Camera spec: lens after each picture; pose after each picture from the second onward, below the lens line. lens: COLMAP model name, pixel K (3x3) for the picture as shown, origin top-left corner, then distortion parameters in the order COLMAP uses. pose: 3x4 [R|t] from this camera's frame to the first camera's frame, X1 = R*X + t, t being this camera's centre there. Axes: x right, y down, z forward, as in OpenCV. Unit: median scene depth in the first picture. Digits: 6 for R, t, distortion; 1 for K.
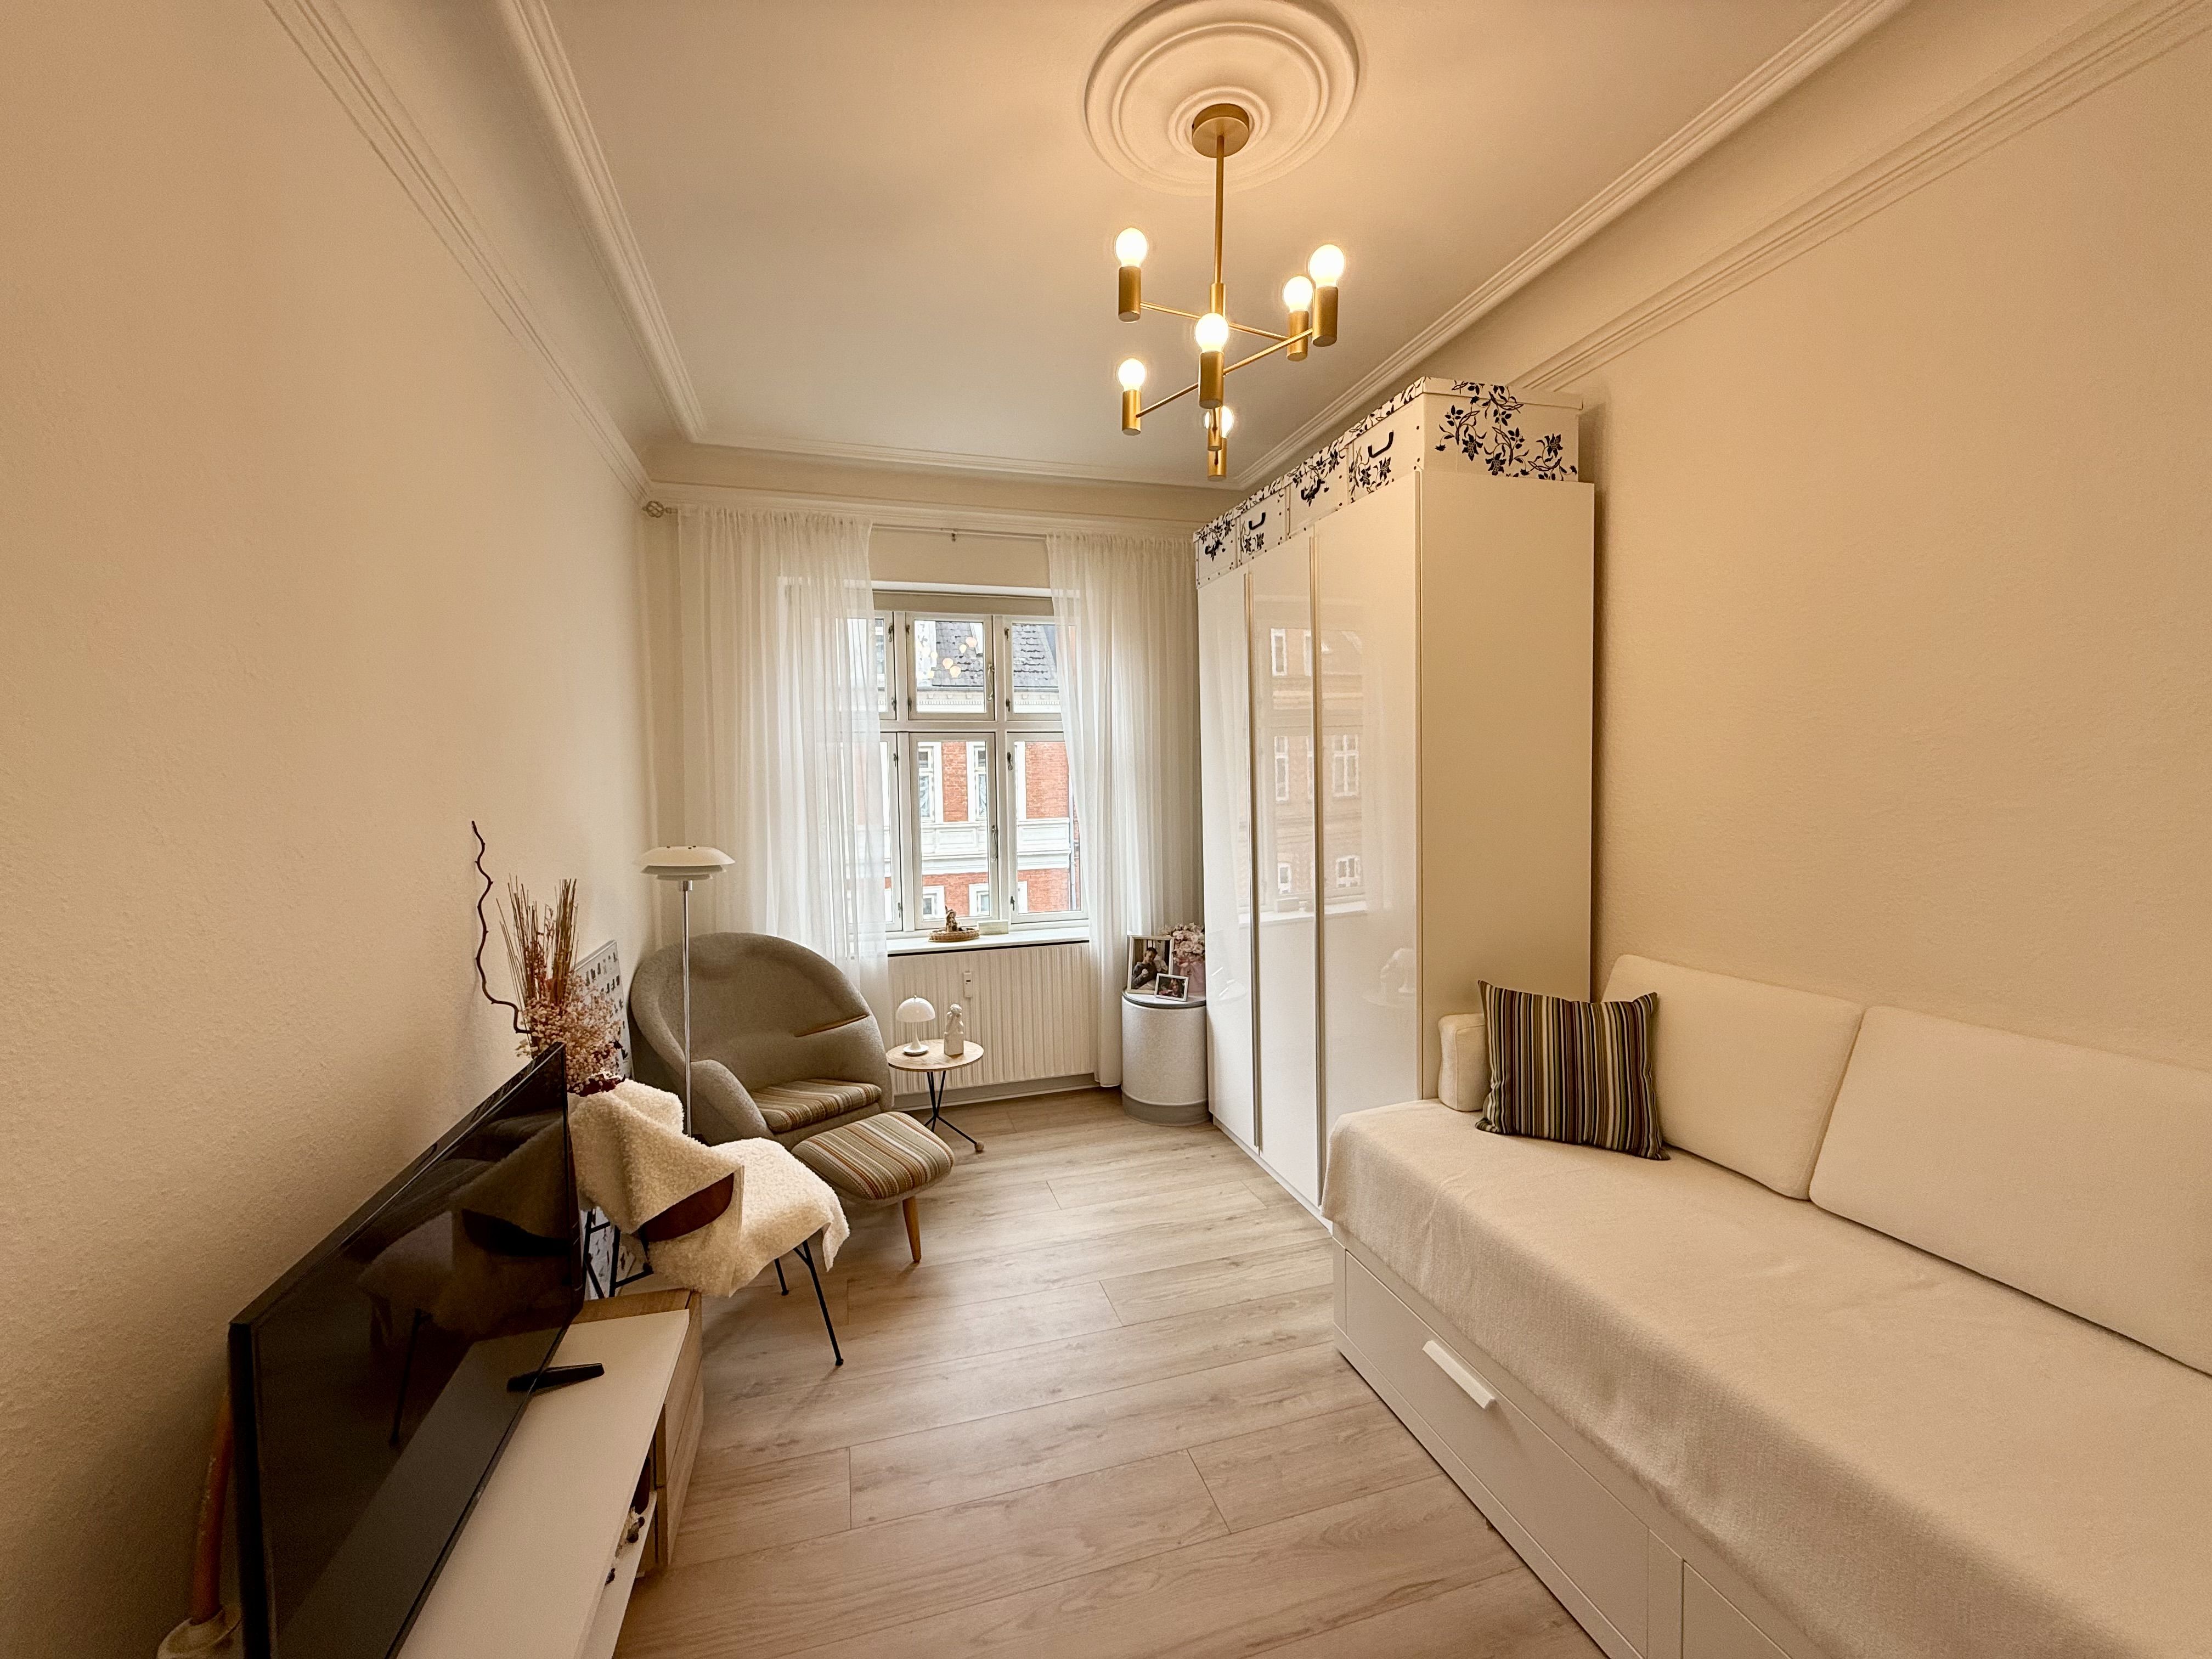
lens RADIAL K [[881.6, 0, 1106.3], [0, 881.6, 830.7], [0, 0, 1]] dist [-0.000432, 0.000245]
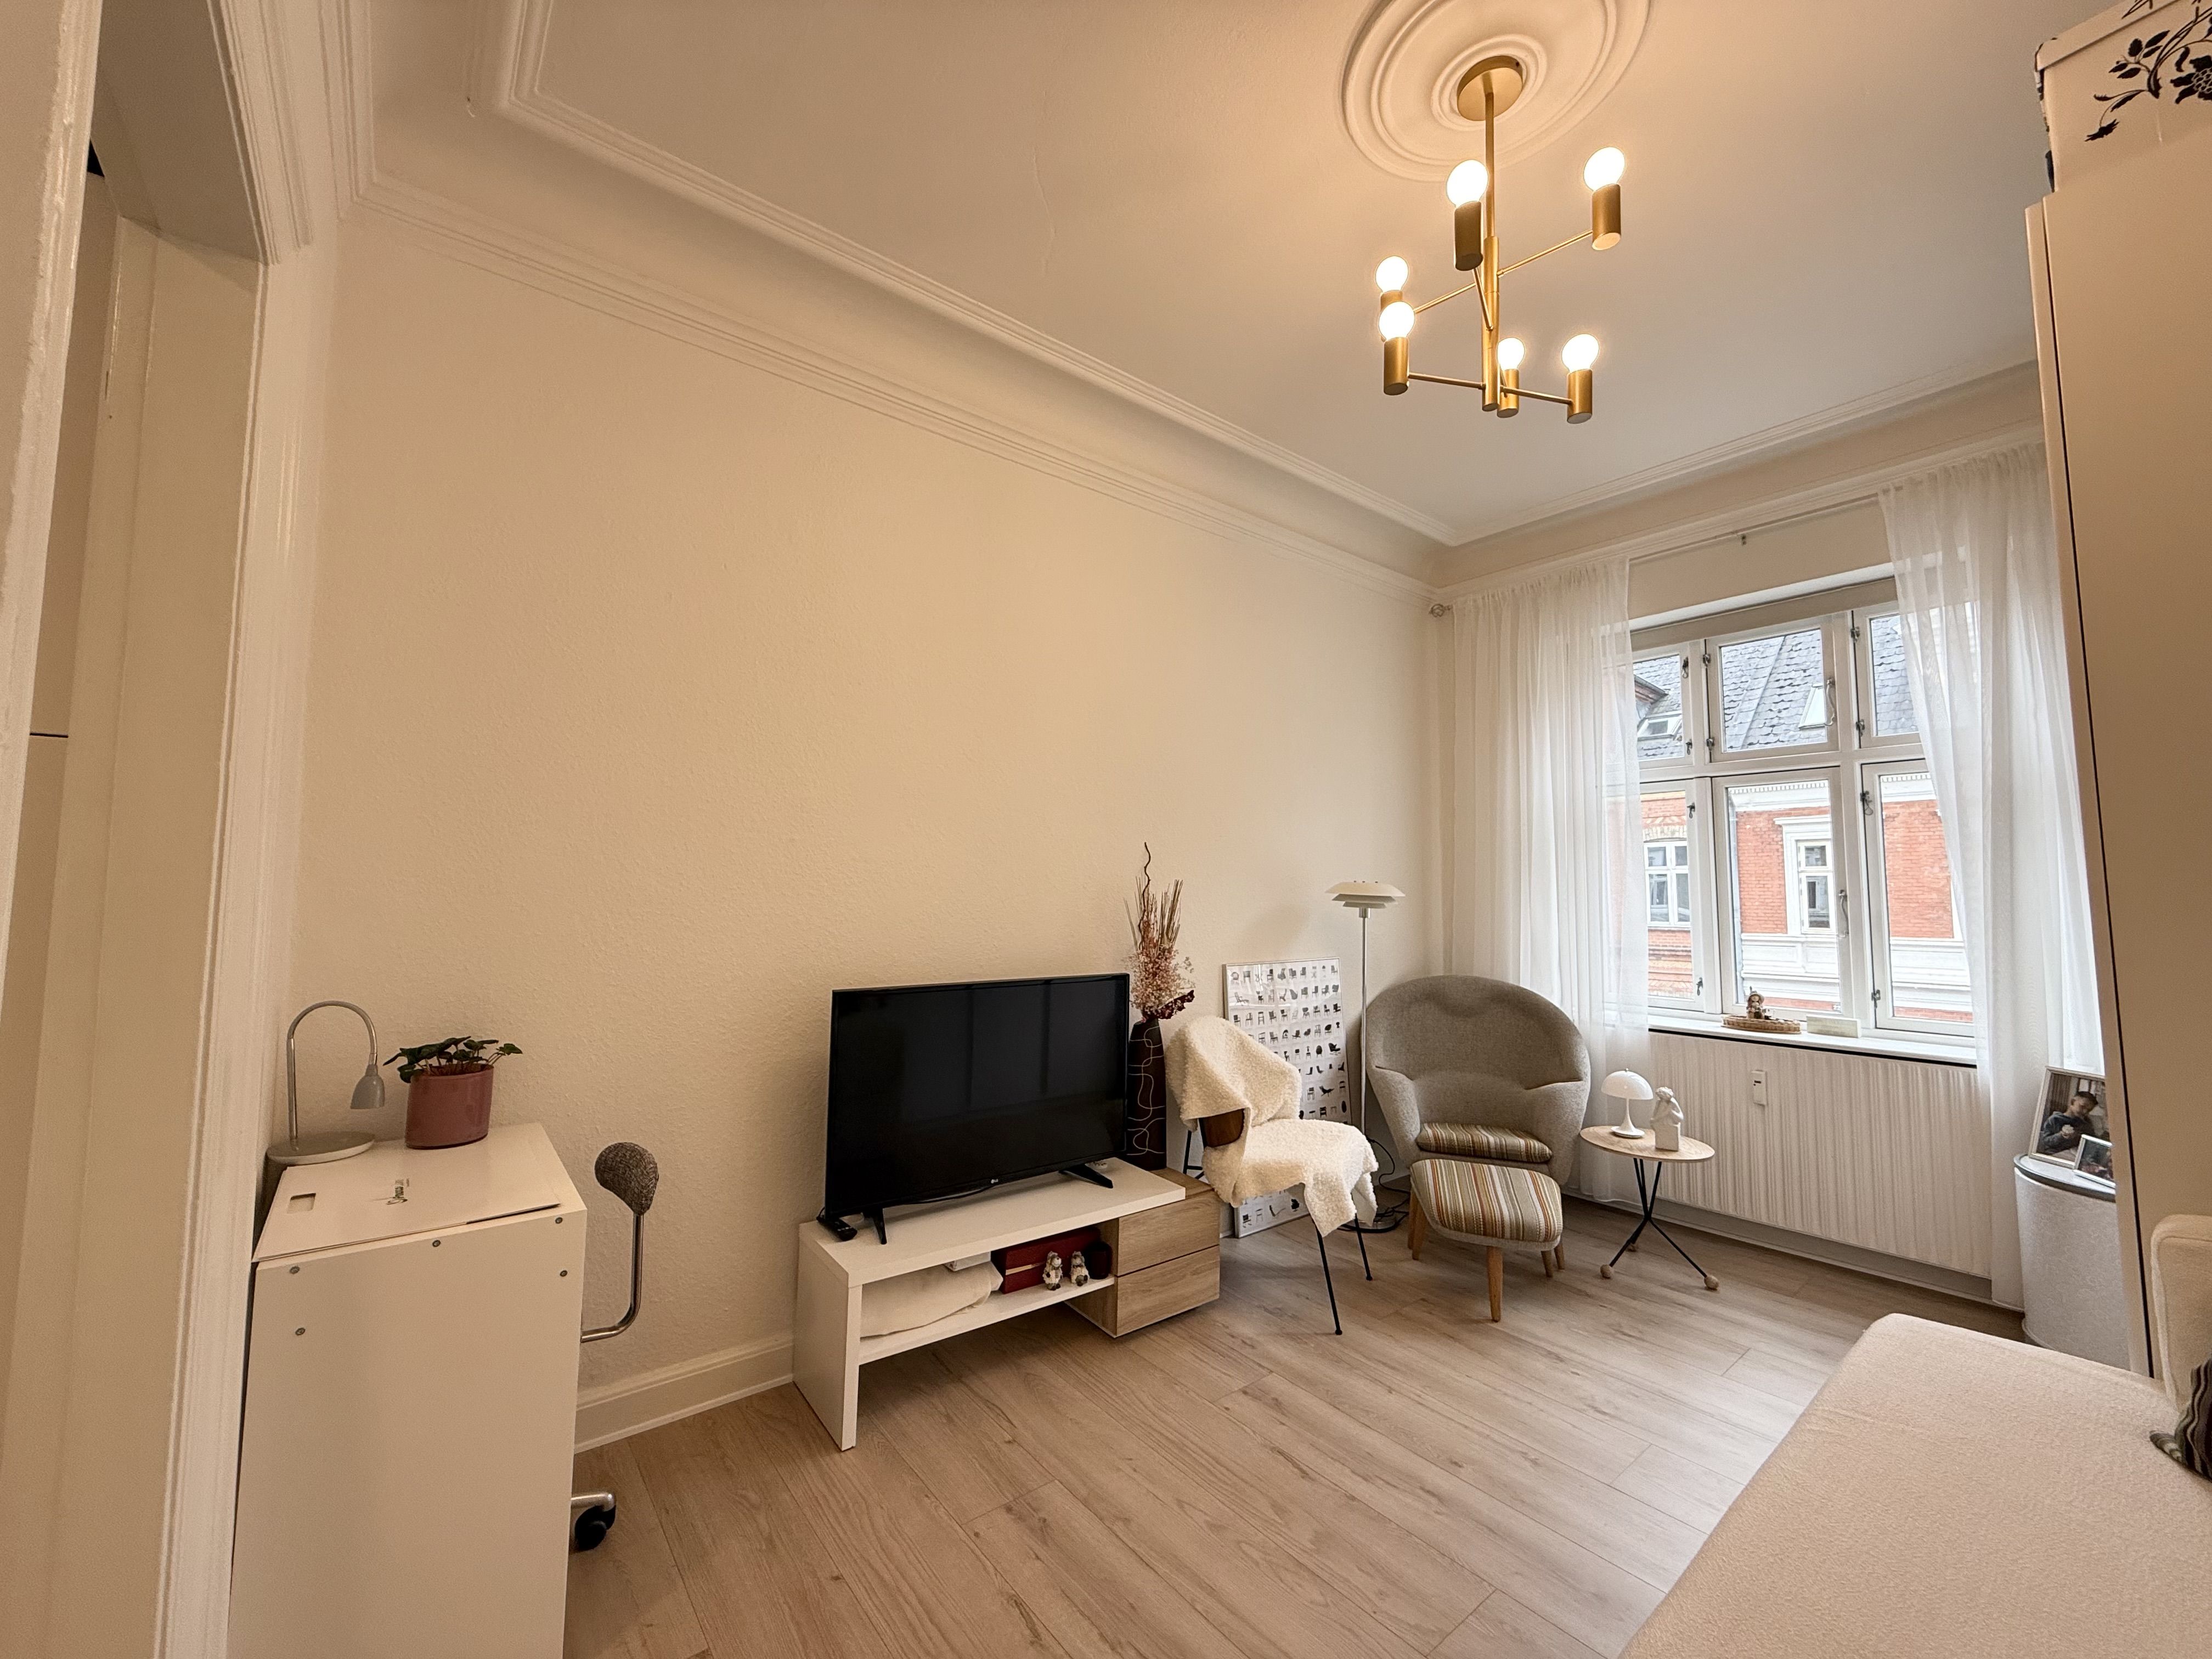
lens RADIAL K [[881.6, 0, 1098.7], [0, 881.6, 829.9], [0, 0, 1]] dist [-0.000432, 0.000245]
pose [[0.370751, -0.047281, -0.927528, 0.386461], [-0.067118, 0.994728, -0.077536, 0.050248], [0.926304, 0.091000, 0.365623, 0.157729]]
